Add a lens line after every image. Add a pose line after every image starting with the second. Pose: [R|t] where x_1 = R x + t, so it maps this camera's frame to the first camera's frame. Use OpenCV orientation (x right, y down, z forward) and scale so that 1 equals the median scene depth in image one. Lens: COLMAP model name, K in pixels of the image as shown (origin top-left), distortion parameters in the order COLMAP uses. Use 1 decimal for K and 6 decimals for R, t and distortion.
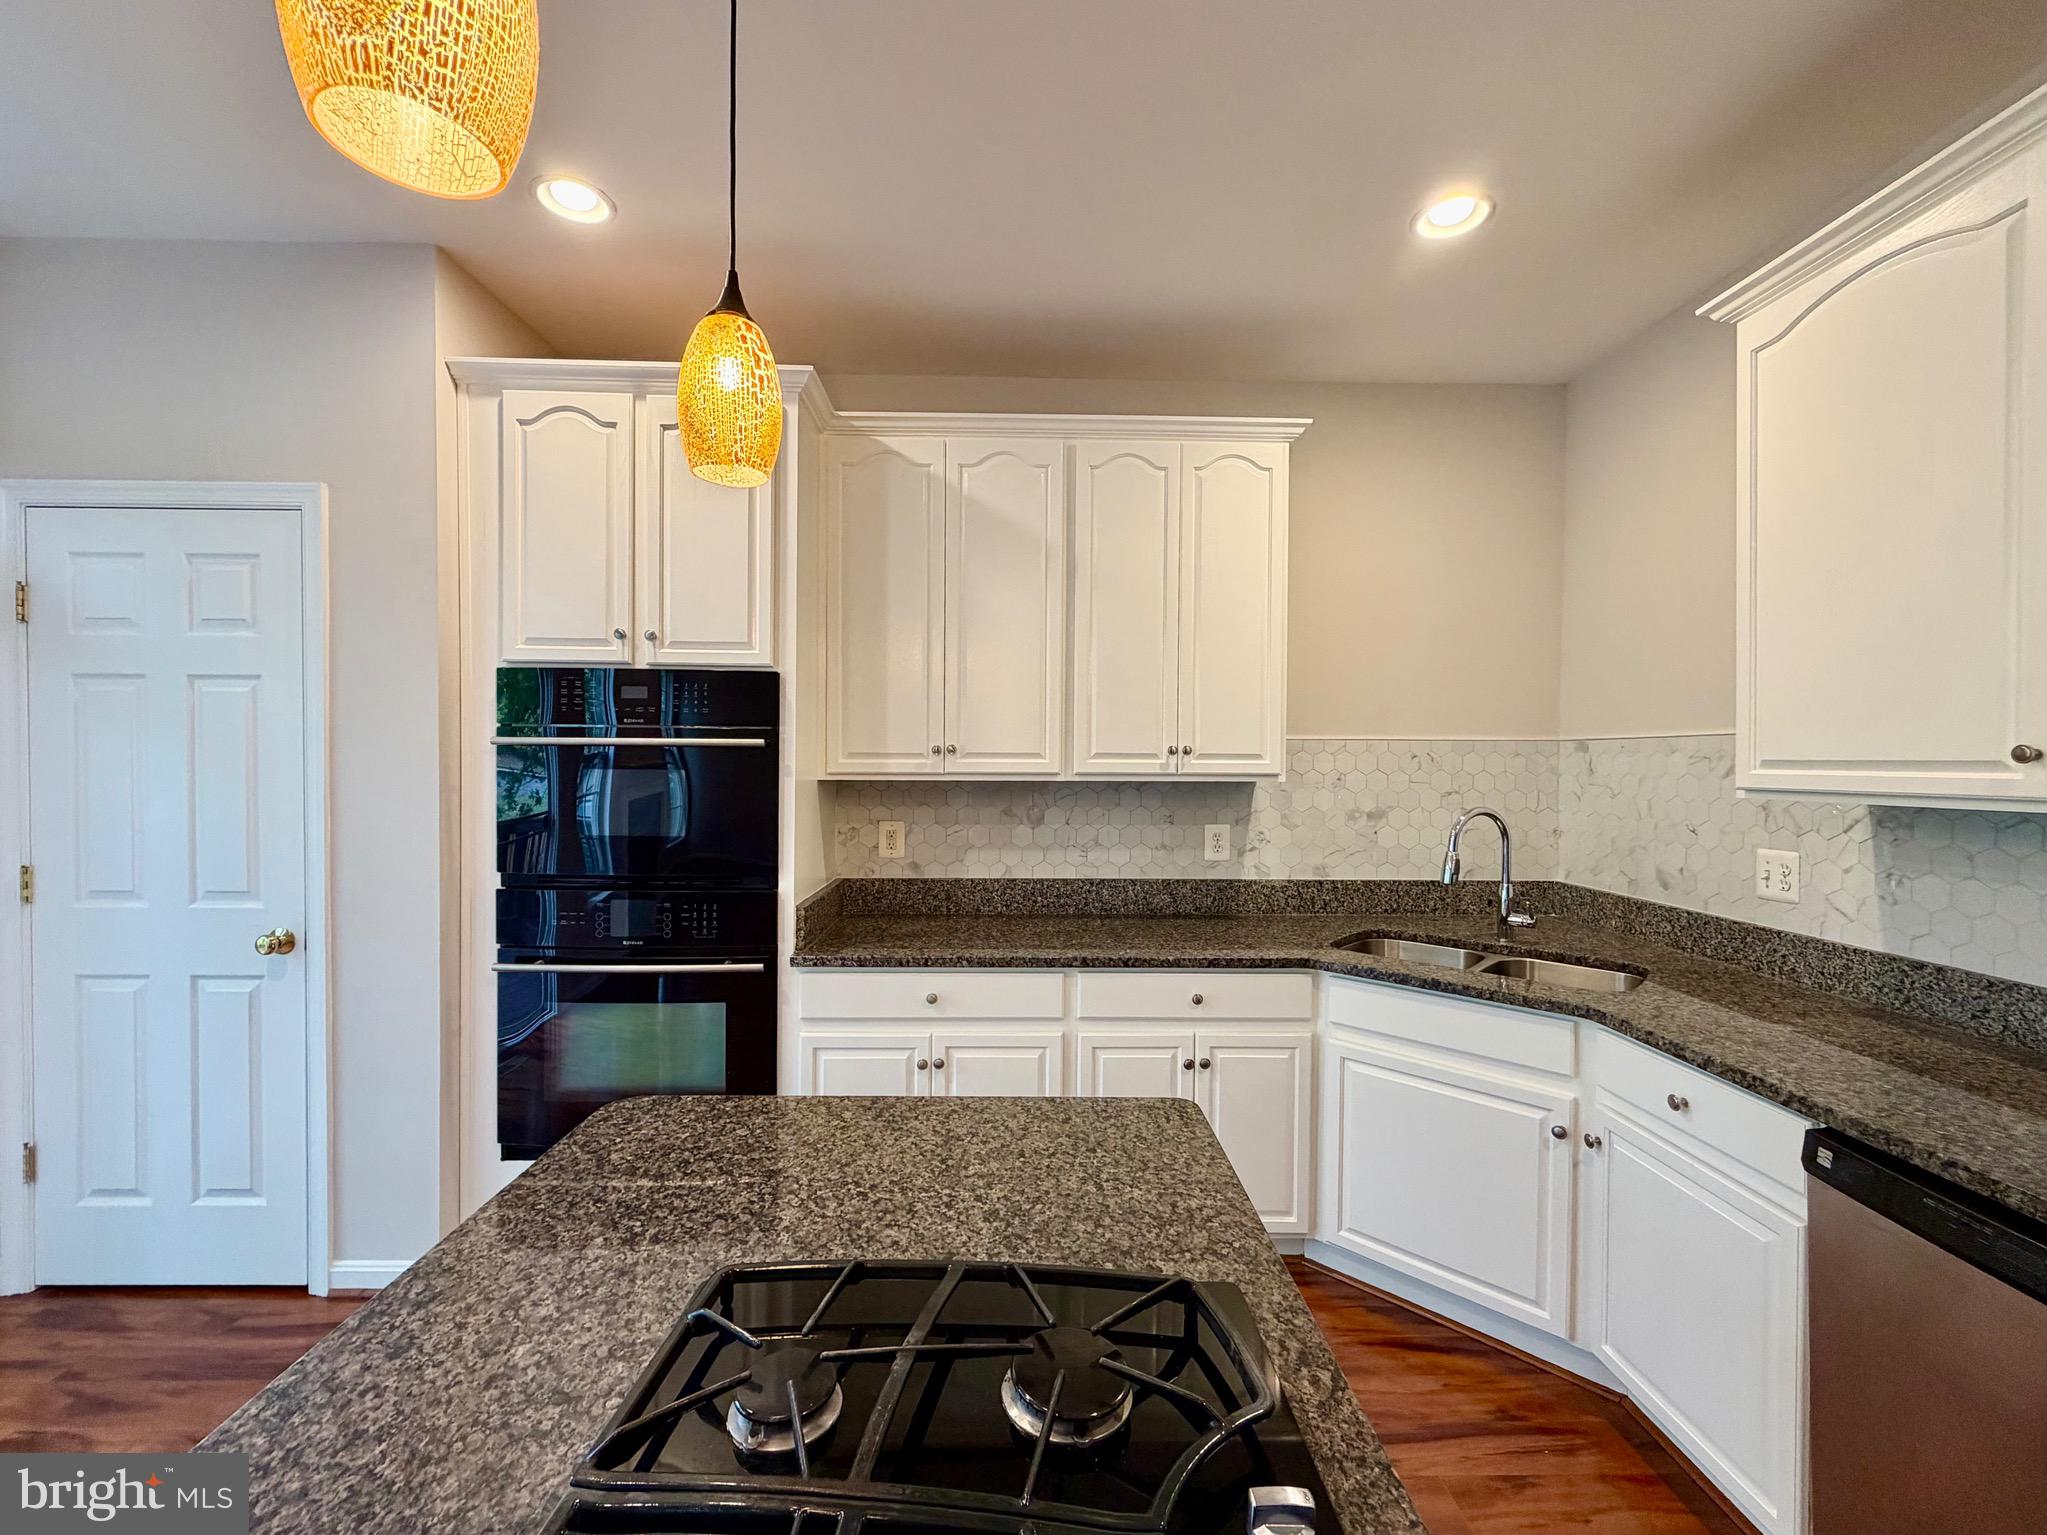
lens RADIAL K [[843.7, 0, 1023.5], [0, 843.7, 767.5], [0, 0, 1]] dist [-0.001010, -0.000188]
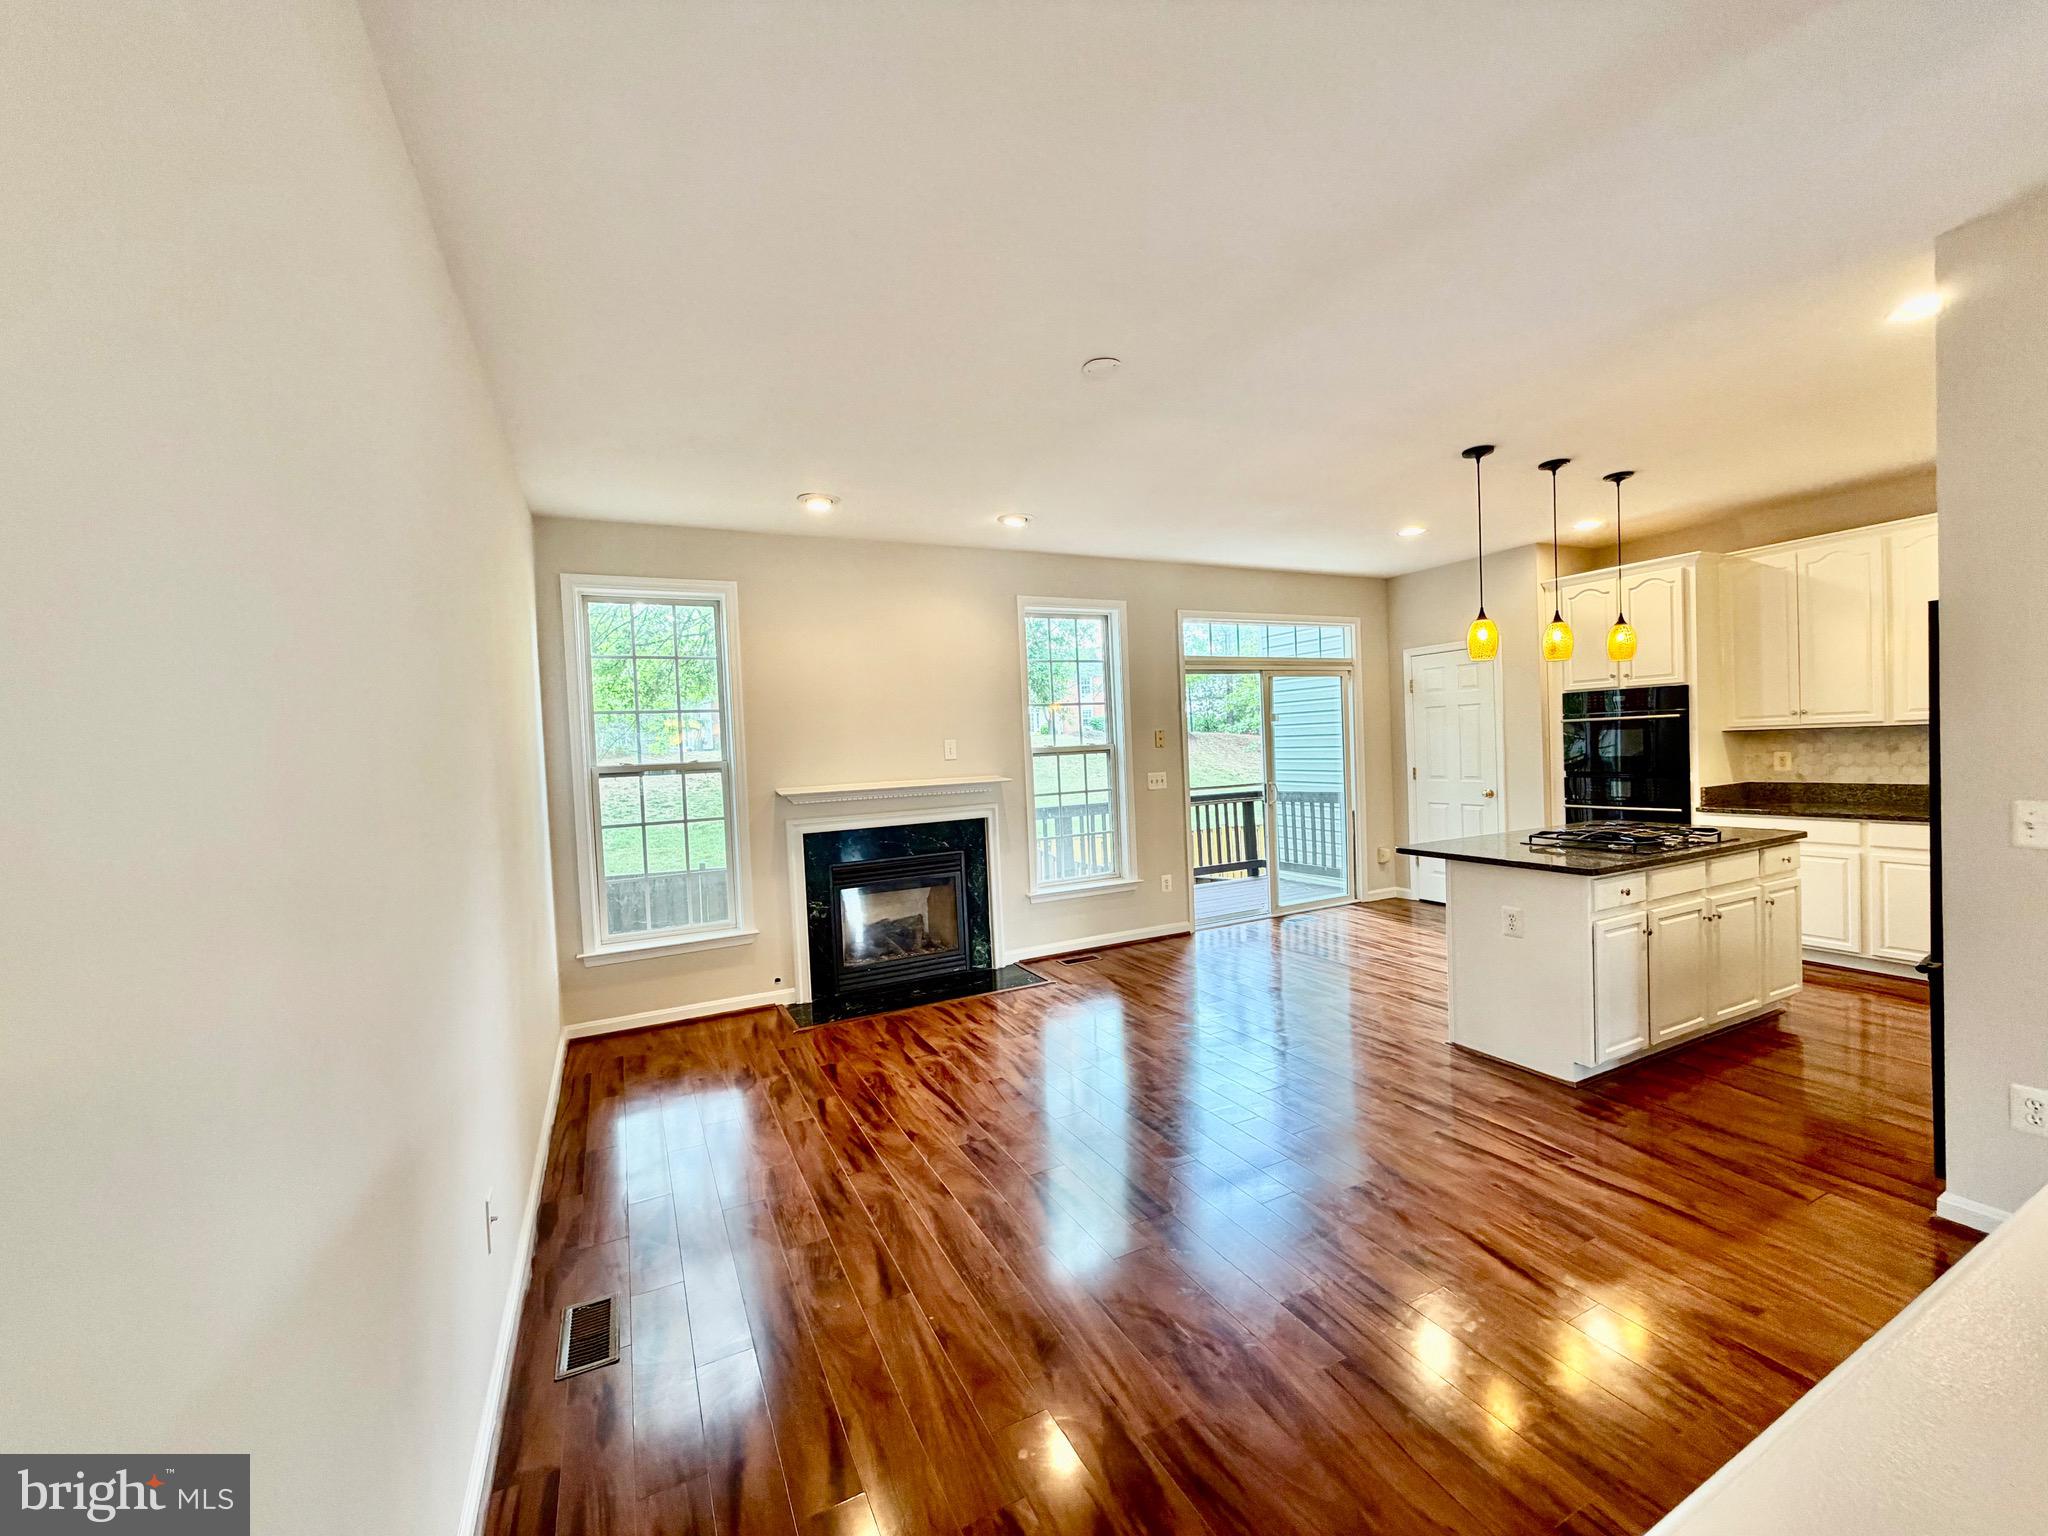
lens RADIAL K [[813.7, 0, 1019.8], [0, 813.7, 769.9], [0, 0, 1]] dist [-0.000933, -0.000237]
pose [[0.426097, 0.000822, -0.904677, 0.874695], [0.039578, 0.999025, 0.019548, 0.003286], [0.903811, -0.044135, 0.425649, -1.493834]]
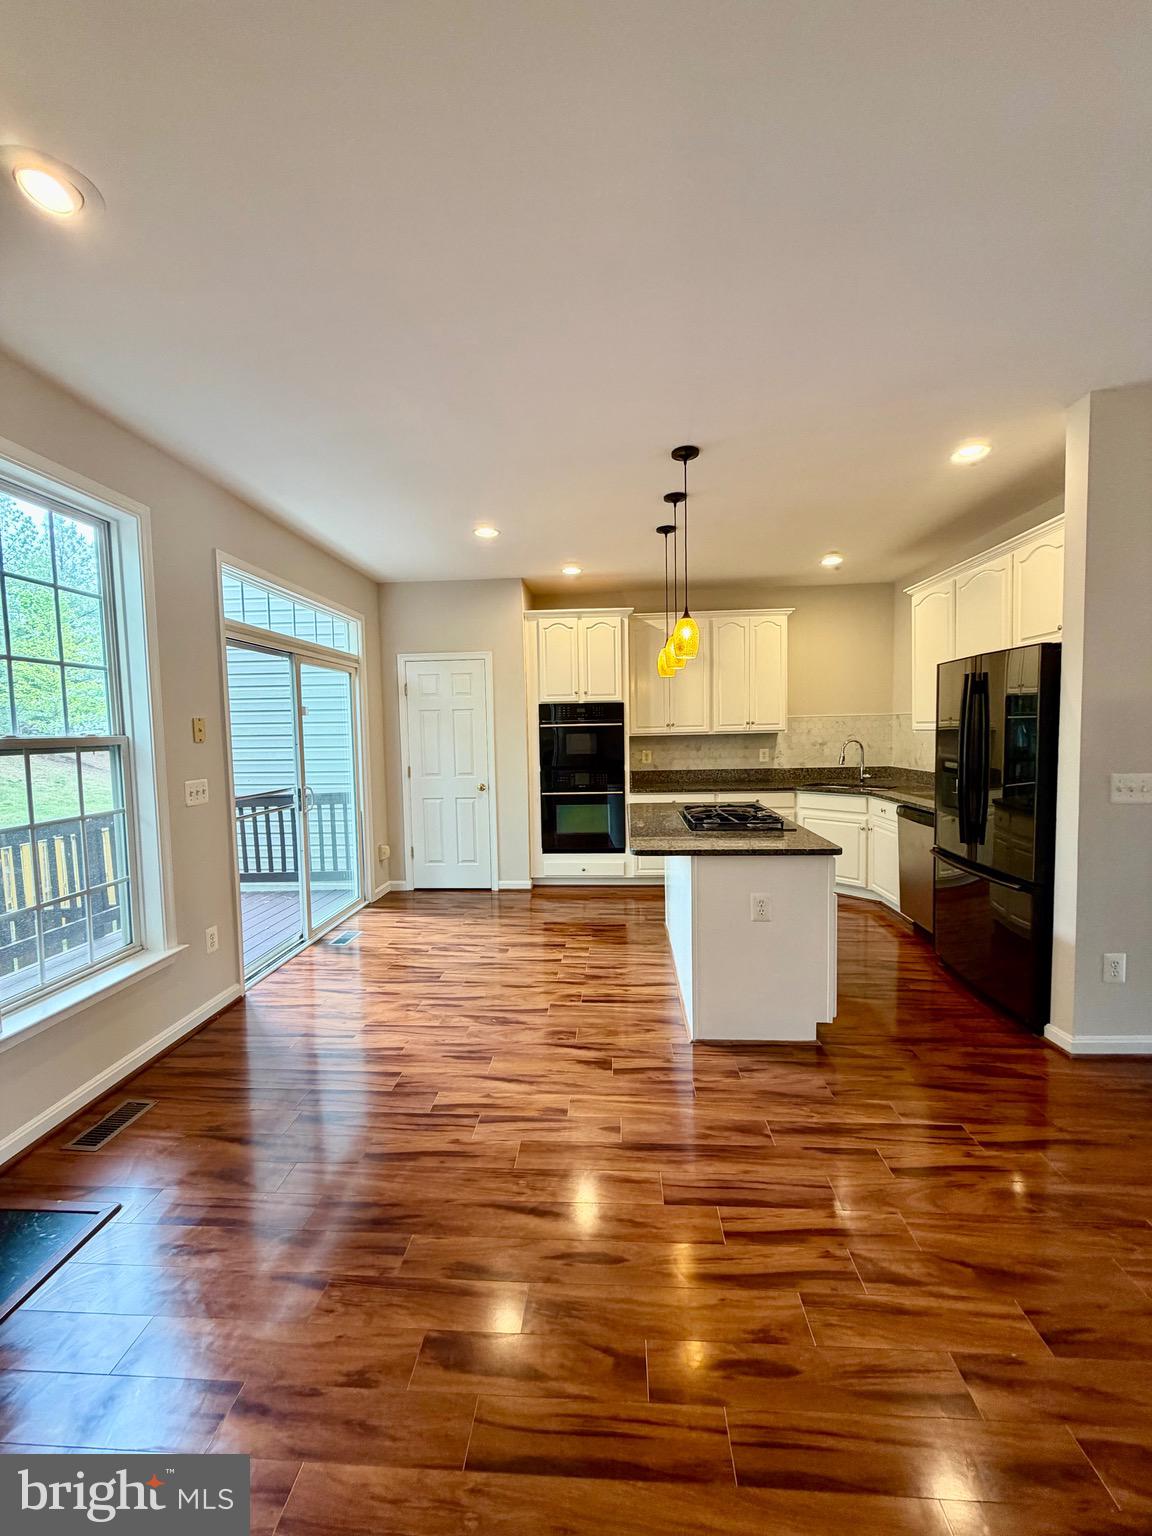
lens RADIAL K [[610.2, 0, 575.1], [0, 610.2, 764.8], [0, 0, 1]] dist [-0.000933, -0.000237]
pose [[0.996154, -0.023385, -0.084436, -0.263688], [0.027633, 0.998392, 0.049498, 0.004540], [0.083142, -0.051641, 0.995199, -1.256018]]
